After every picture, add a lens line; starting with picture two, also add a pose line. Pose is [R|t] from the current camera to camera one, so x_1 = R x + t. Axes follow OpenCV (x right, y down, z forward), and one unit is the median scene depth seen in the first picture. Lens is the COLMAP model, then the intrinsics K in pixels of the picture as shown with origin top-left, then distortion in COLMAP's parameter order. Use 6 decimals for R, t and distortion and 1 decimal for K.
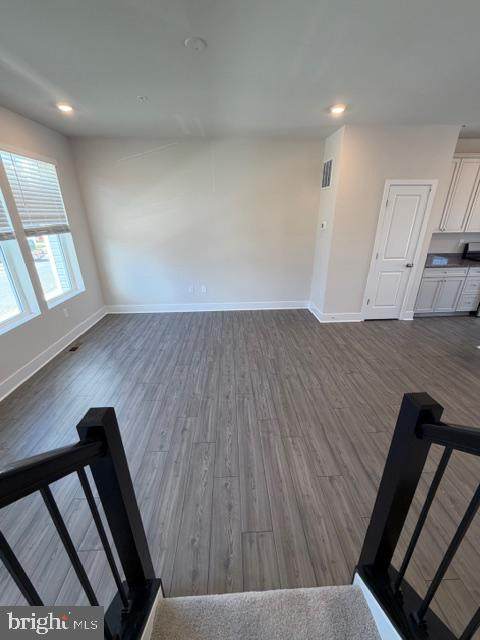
lens RADIAL K [[255.1, 0, 240.0], [0, 255.1, 320.0], [0, 0, 1]] dist [0.008832, 0.000084]
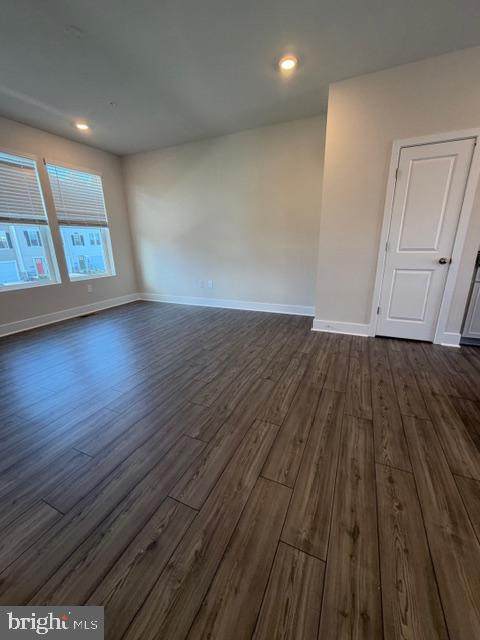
lens RADIAL K [[255.1, 0, 240.0], [0, 255.1, 320.0], [0, 0, 1]] dist [0.008832, 0.000084]
pose [[0.889764, 0.124986, -0.438974, 0.512806], [-0.164744, 0.984884, -0.053503, 0.065032], [0.425651, 0.119923, 0.896905, 0.191586]]
